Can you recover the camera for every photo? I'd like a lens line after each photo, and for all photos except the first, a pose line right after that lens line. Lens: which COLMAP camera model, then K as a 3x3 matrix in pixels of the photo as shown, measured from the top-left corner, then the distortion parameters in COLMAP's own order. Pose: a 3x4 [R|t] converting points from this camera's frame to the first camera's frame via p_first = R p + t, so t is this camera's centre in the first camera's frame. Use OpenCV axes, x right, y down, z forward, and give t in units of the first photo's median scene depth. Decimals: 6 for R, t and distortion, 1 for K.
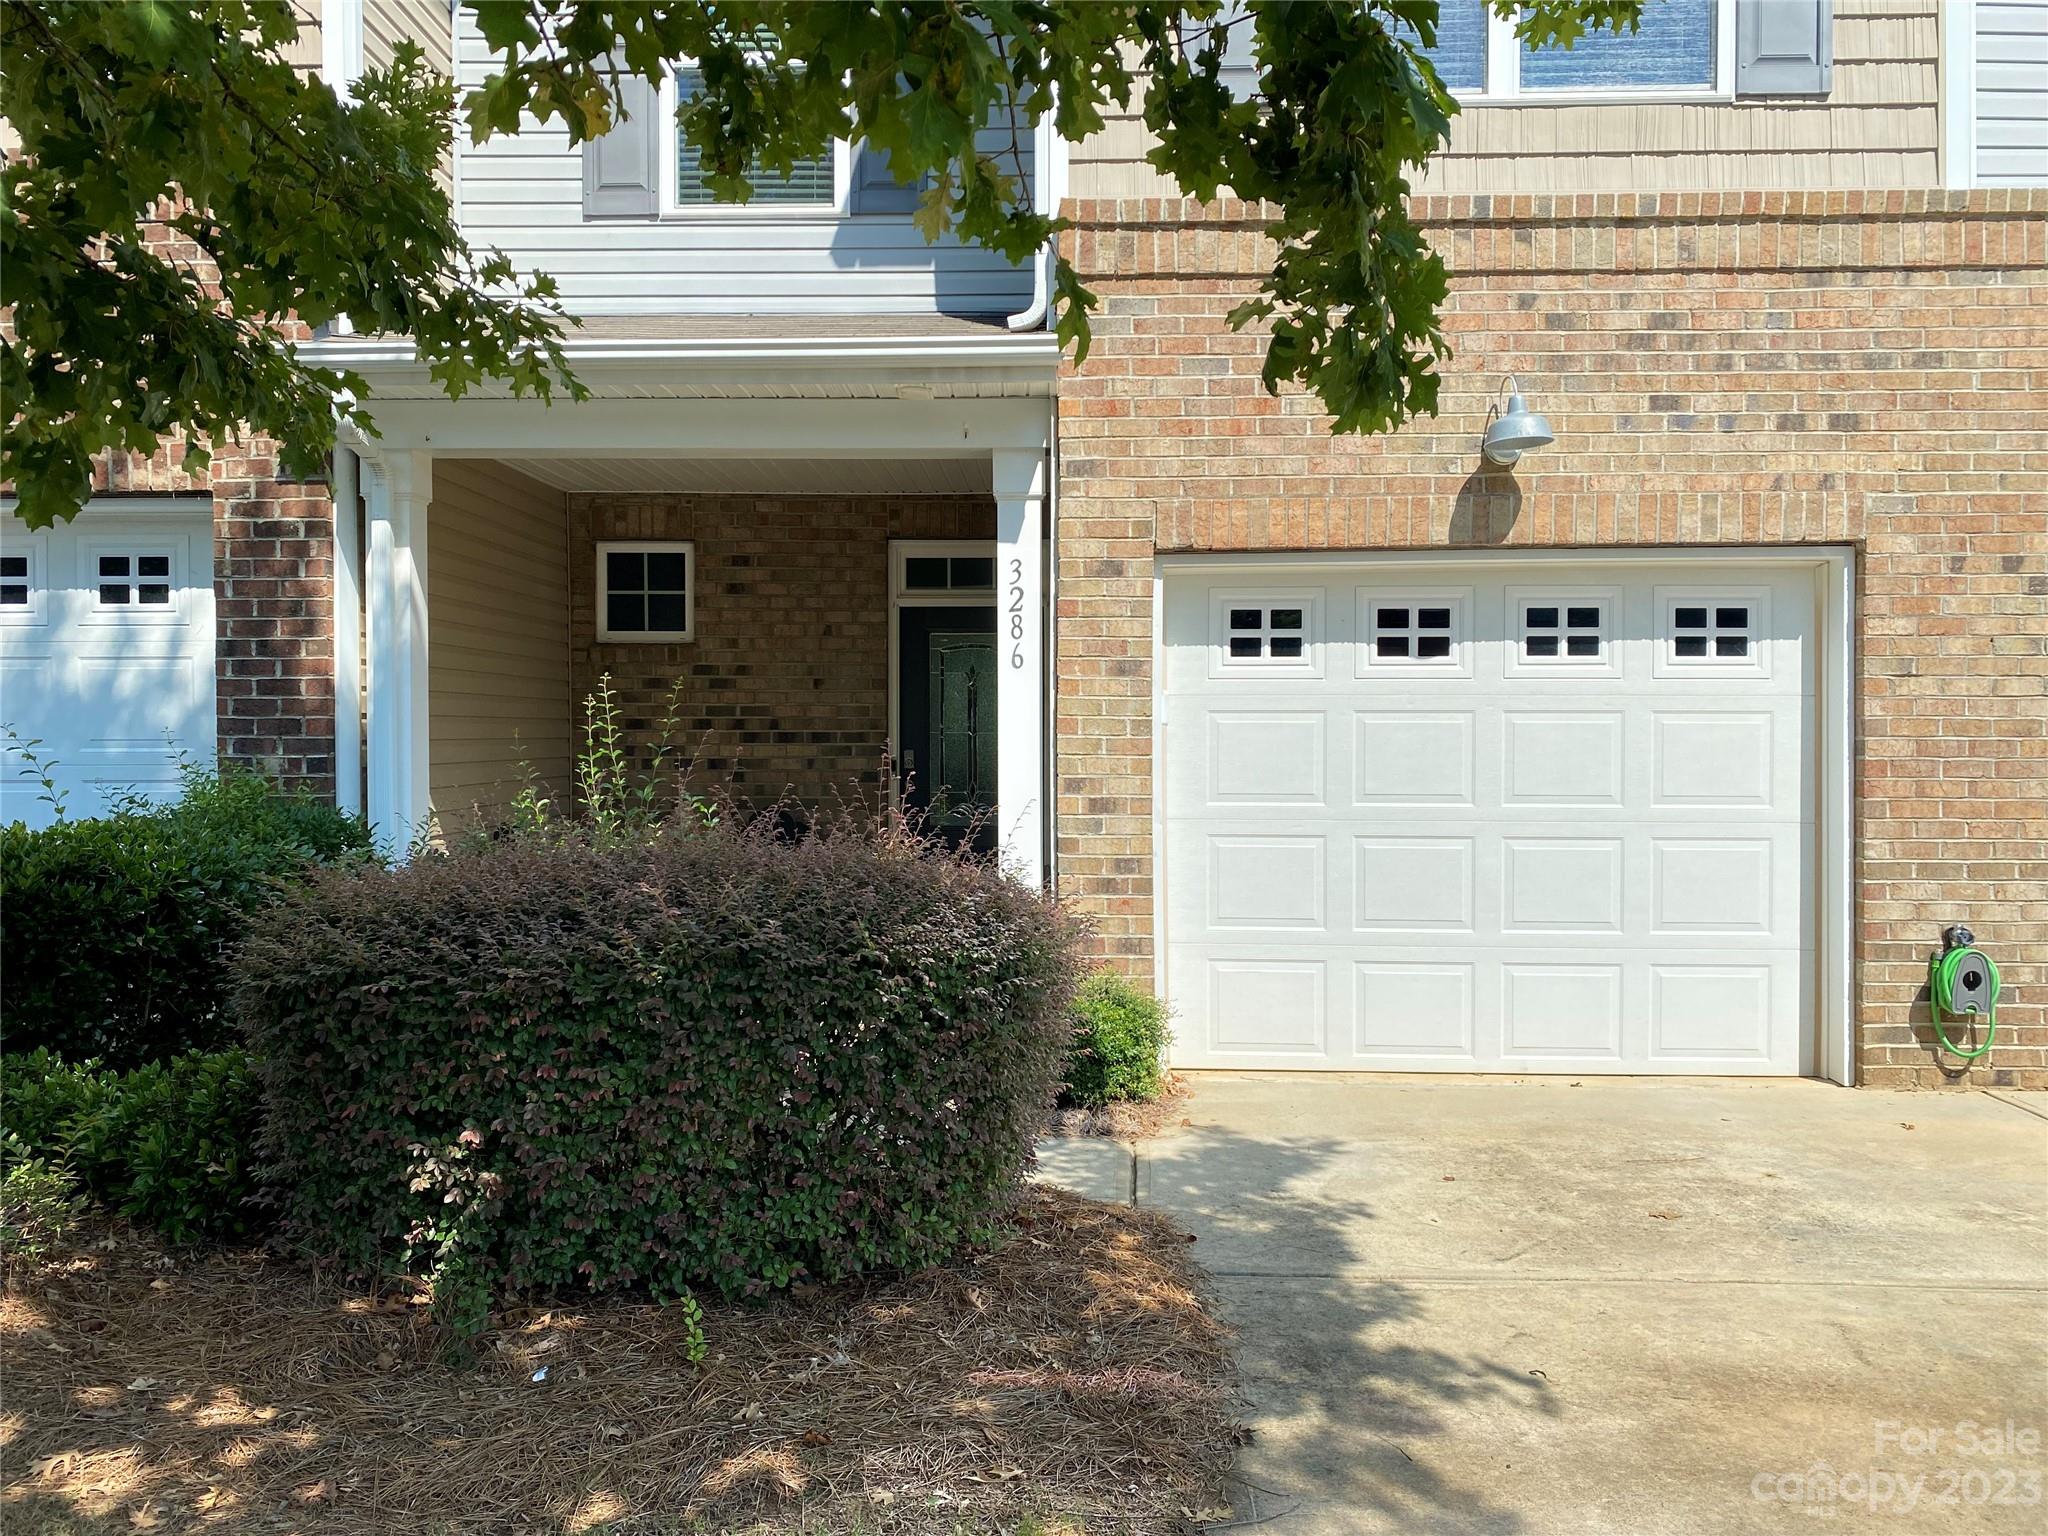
lens RADIAL K [[1577.7, 0, 1024.0], [0, 1577.7, 768.0], [0, 0, 1]] dist [0.082123, -0.161206]
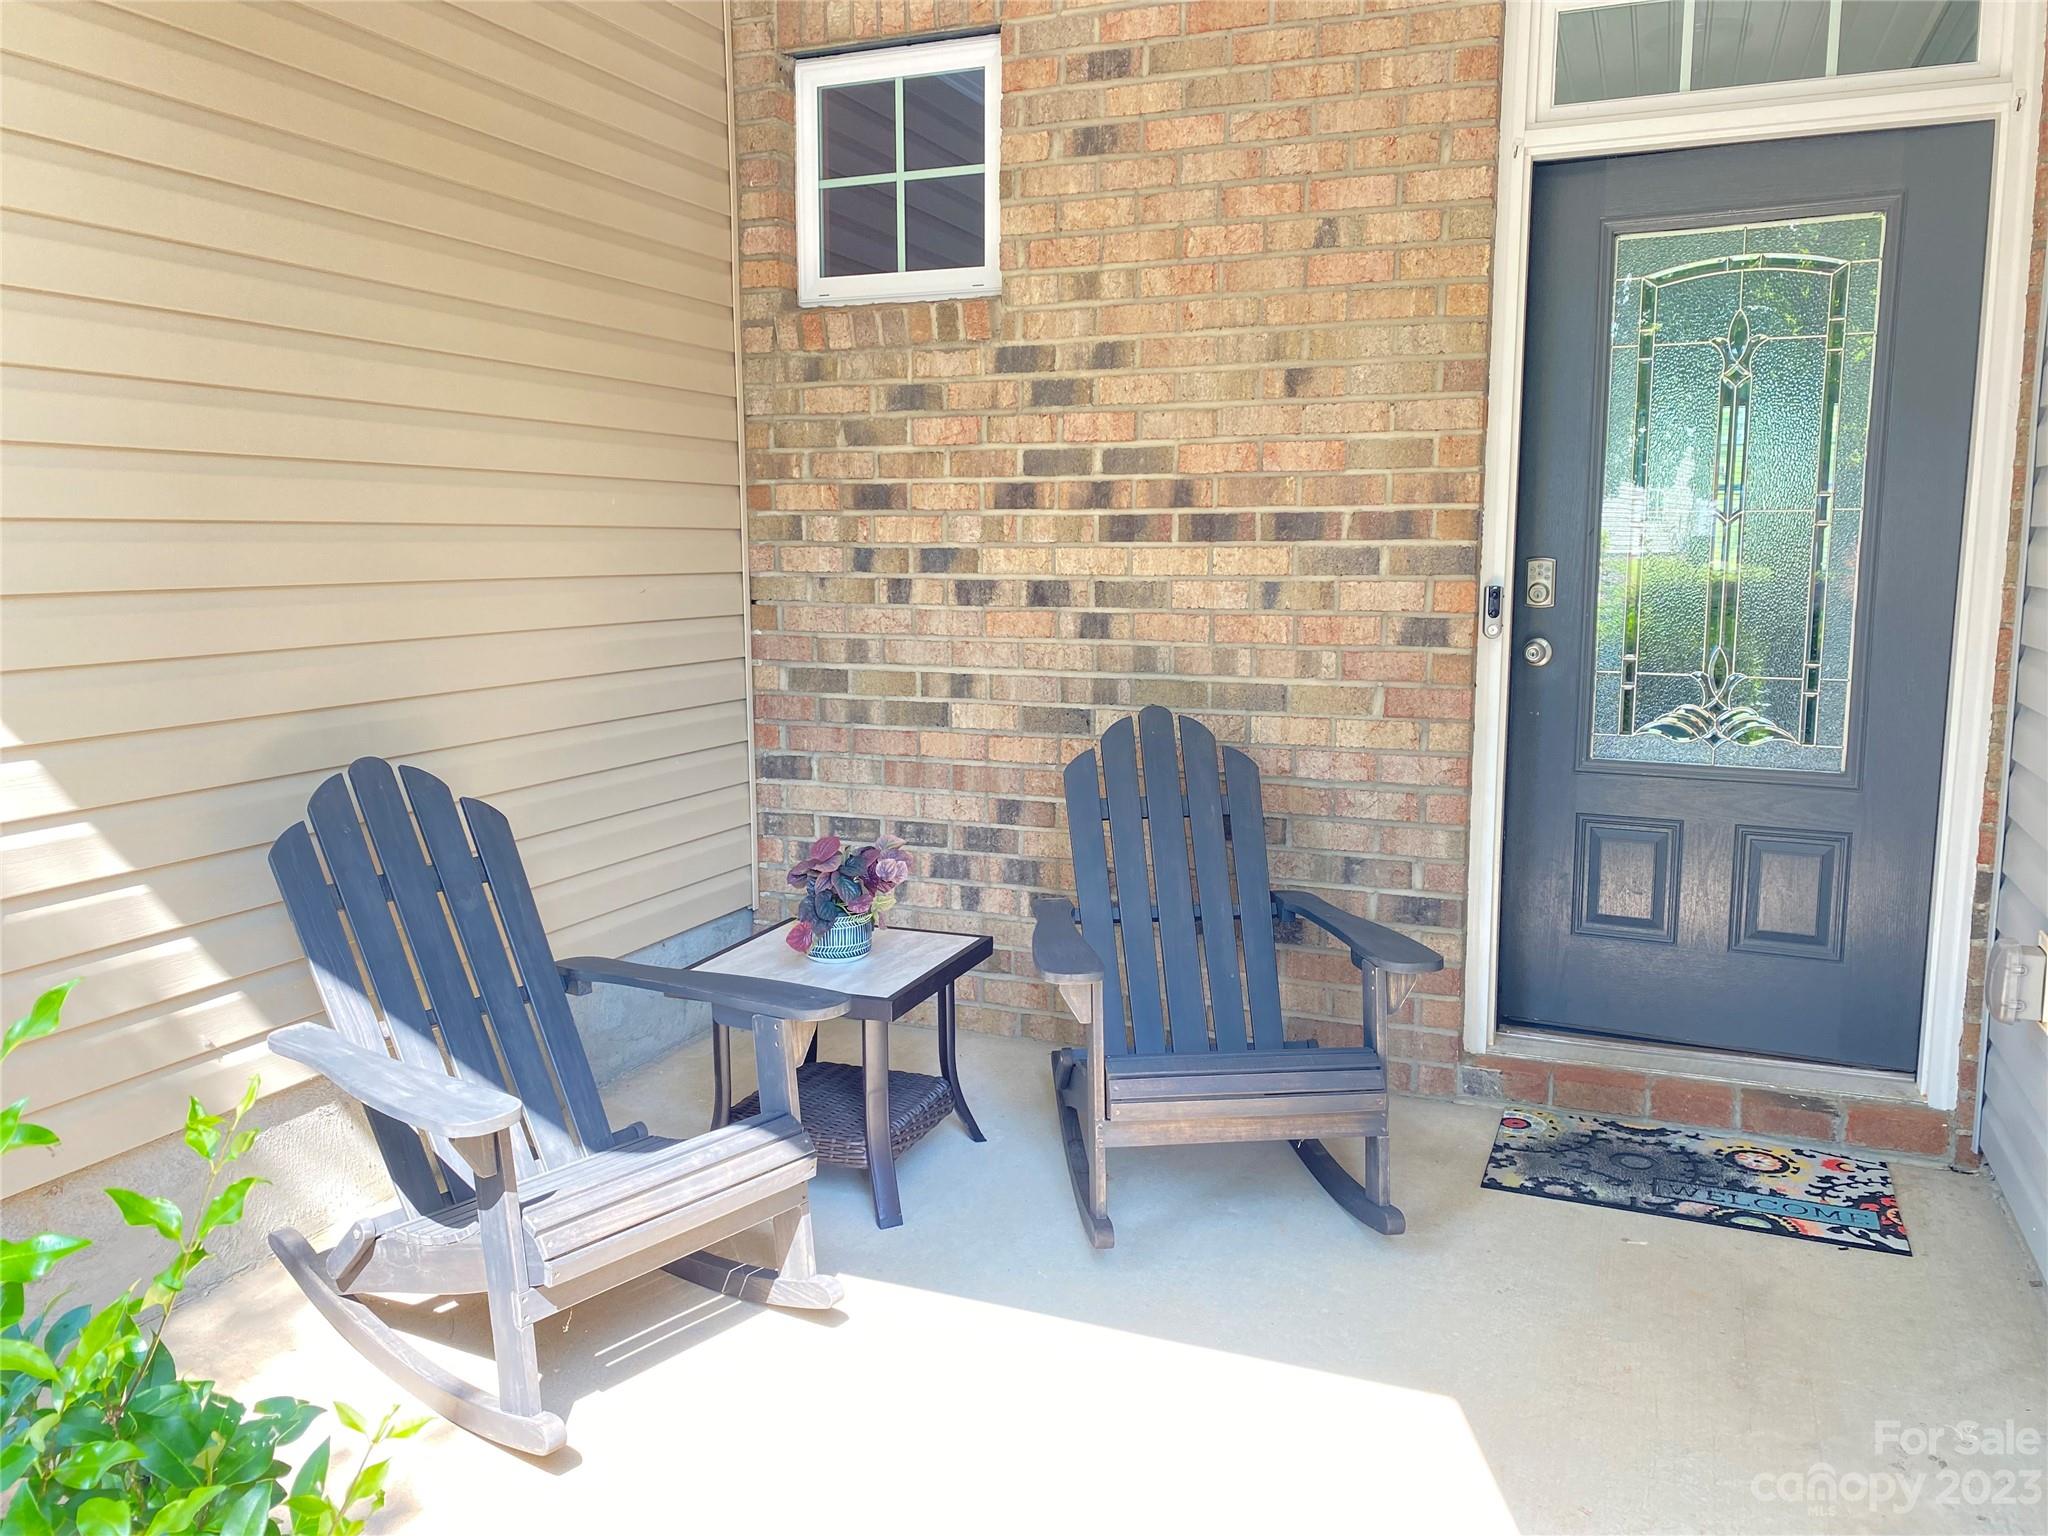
lens RADIAL K [[1577.7, 0, 1024.0], [0, 1577.7, 768.0], [0, 0, 1]] dist [0.082123, -0.161206]
pose [[0.932983, 0.050628, -0.356343, -0.050819], [-0.003711, 0.991358, 0.131131, -0.011341], [0.359902, -0.121021, 0.925108, 0.611258]]
